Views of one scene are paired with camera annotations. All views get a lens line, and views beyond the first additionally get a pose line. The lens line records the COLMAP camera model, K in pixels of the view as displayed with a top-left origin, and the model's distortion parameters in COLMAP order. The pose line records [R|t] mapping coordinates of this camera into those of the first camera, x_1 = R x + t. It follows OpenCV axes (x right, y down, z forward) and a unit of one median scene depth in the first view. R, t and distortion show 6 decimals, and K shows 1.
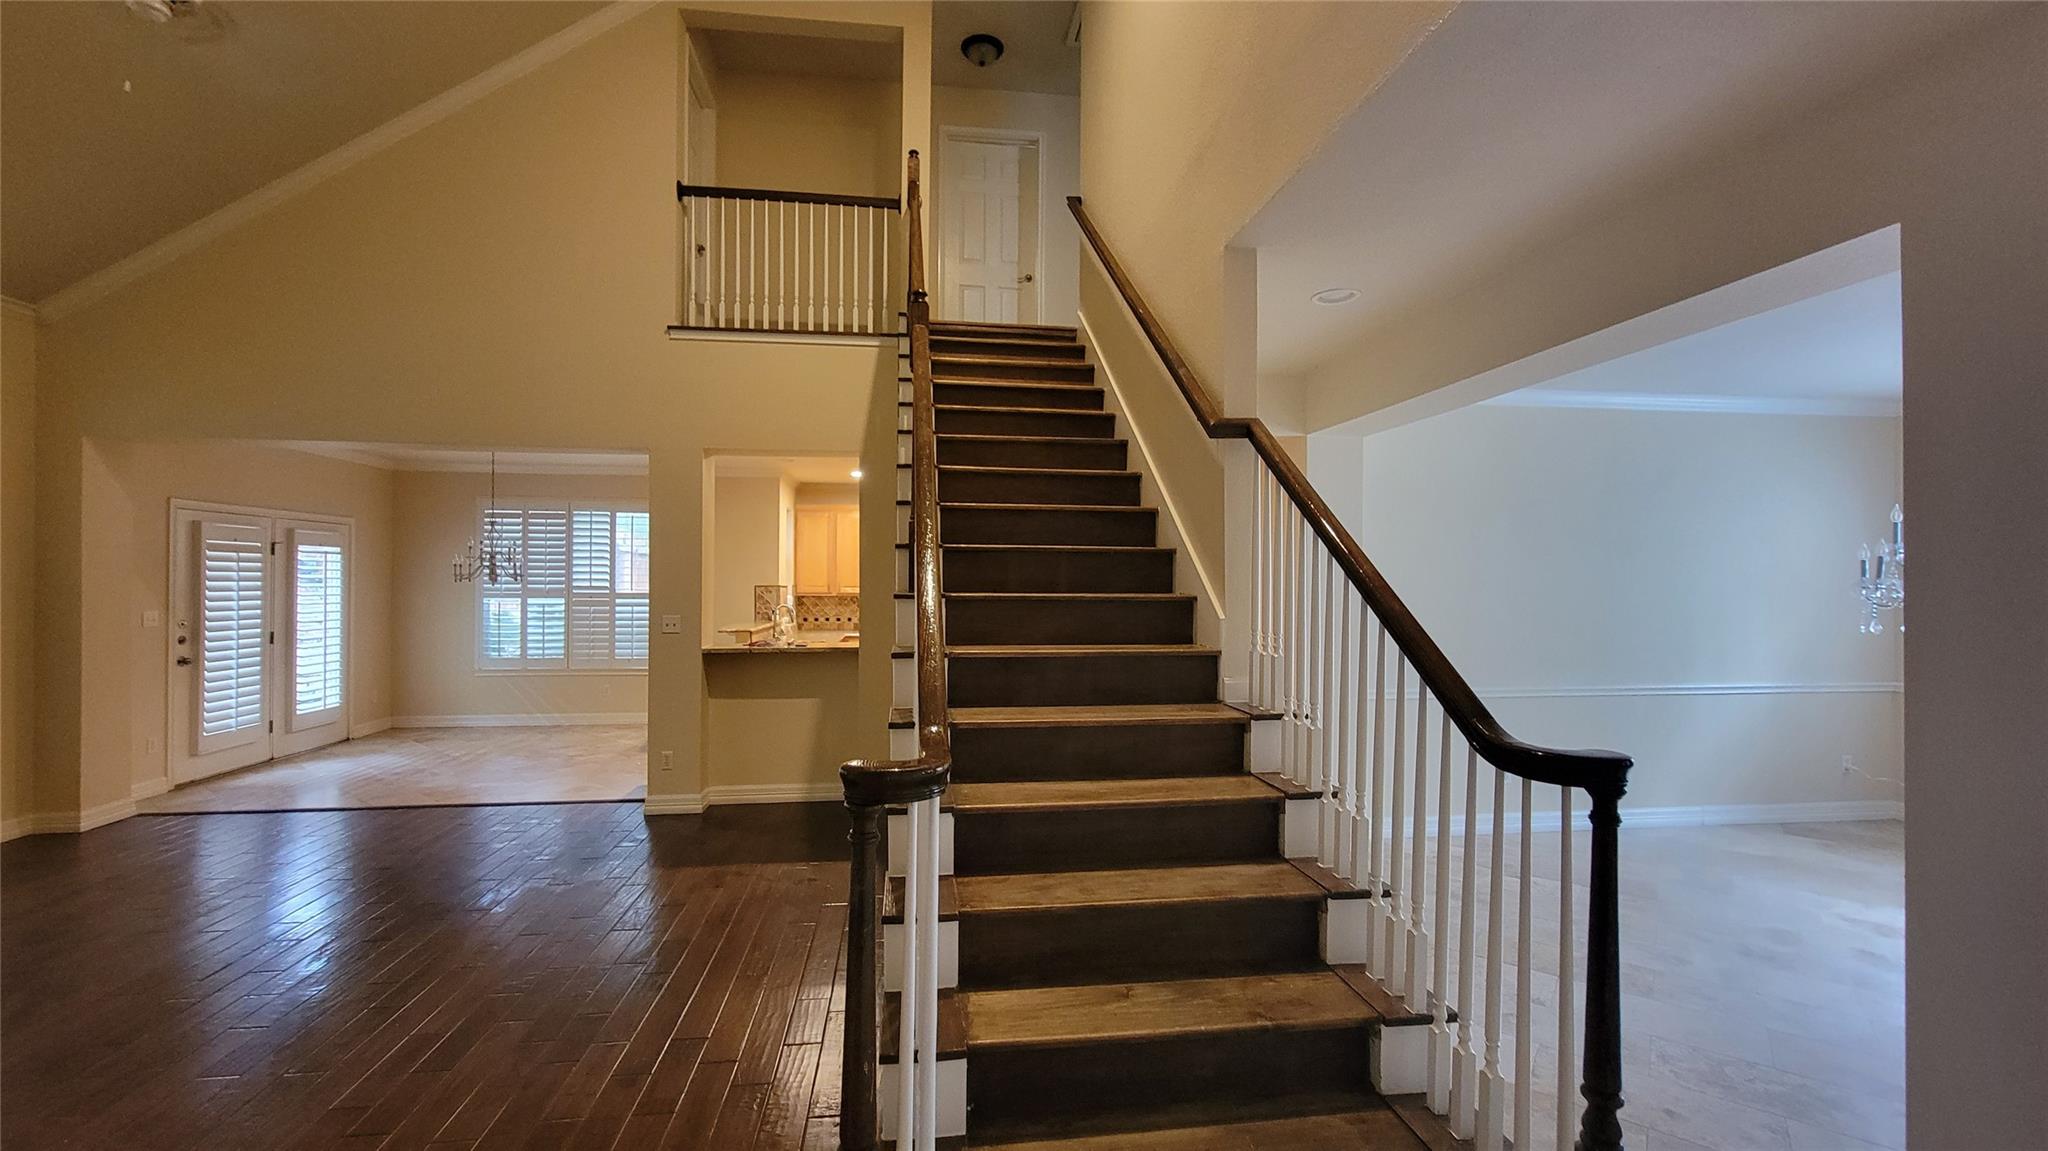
lens RADIAL K [[833.0, 0, 1023.0], [0, 833.0, 573.4], [0, 0, 1]] dist [0.001207, -0.000118]
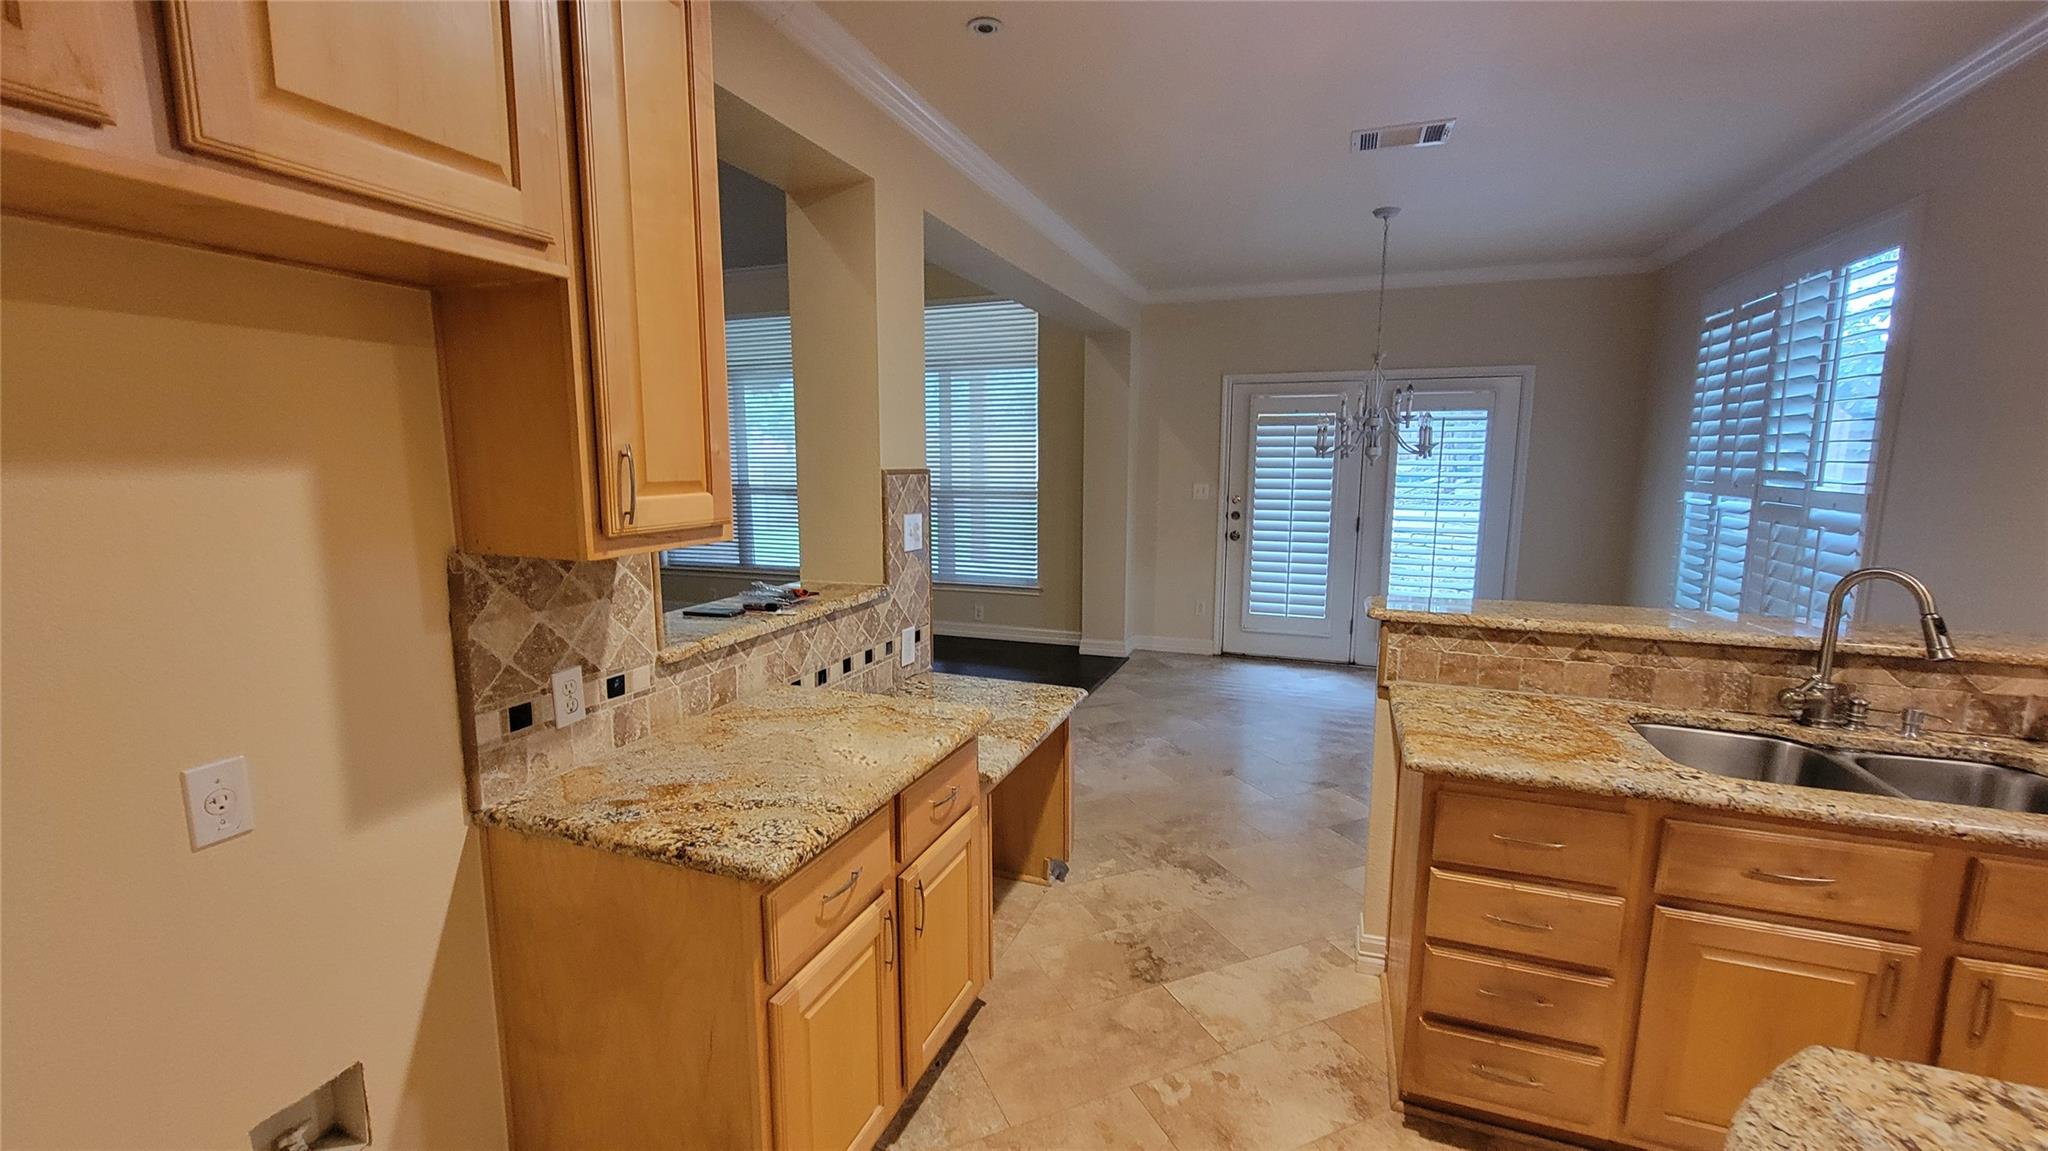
lens RADIAL K [[835.6, 0, 1014.4], [0, 835.6, 573.4], [0, 0, 1]] dist [-0.001433, -0.000128]
pose [[-0.478119, 0.120906, -0.869933, 0.015513], [0.004379, 0.990795, 0.135298, 0.008486], [0.878284, 0.060879, -0.474248, 0.957417]]
